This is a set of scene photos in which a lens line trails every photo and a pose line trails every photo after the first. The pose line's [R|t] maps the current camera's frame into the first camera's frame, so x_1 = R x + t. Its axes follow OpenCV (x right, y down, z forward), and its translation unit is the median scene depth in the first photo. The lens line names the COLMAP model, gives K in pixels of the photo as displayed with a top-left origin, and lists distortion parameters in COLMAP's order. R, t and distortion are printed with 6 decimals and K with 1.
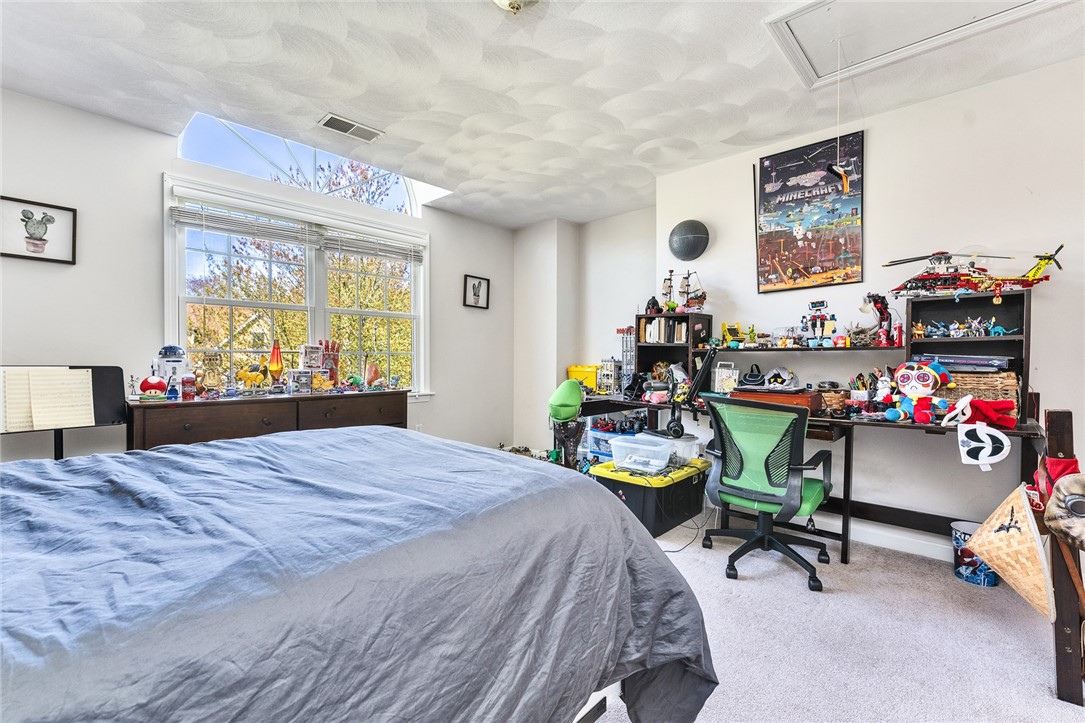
lens RADIAL K [[461.9, 0, 542.5], [0, 461.9, 361.5], [0, 0, 1]] dist [0.000964, 0.000044]
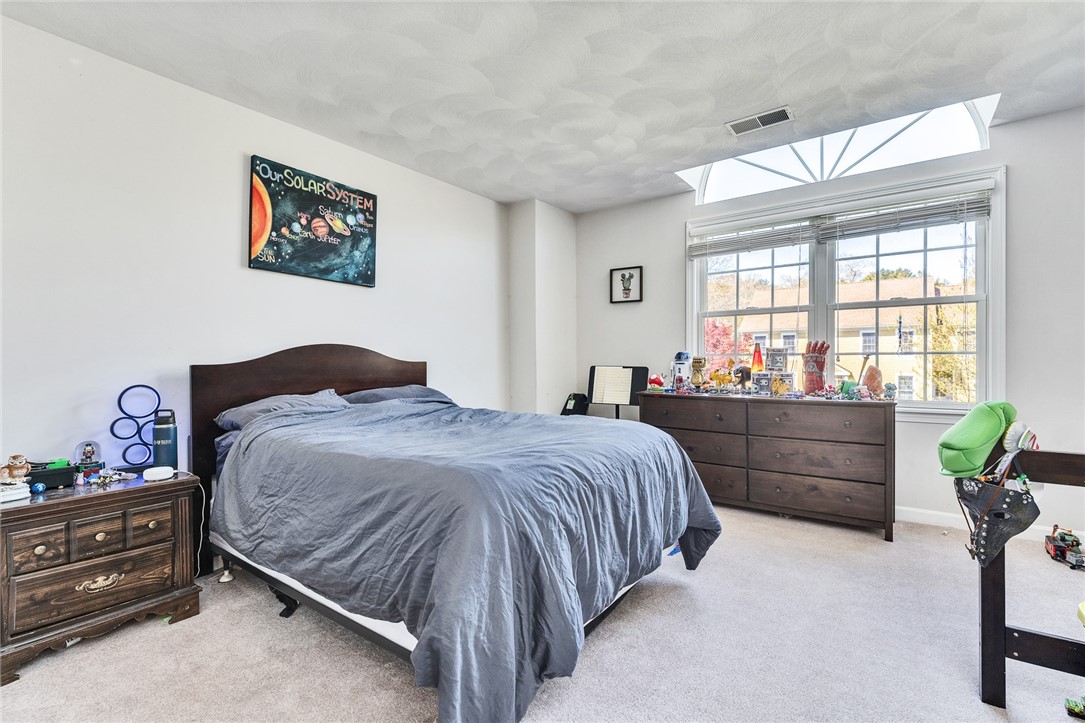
lens RADIAL K [[520.7, 0, 542.5], [0, 520.7, 361.5], [0, 0, 1]] dist [-0.000942, -0.000563]
pose [[0.089246, -0.013505, -0.995918, 0.706558], [-0.015527, 0.999768, -0.014948, 0.023711], [0.995889, 0.016798, 0.089016, 0.524379]]
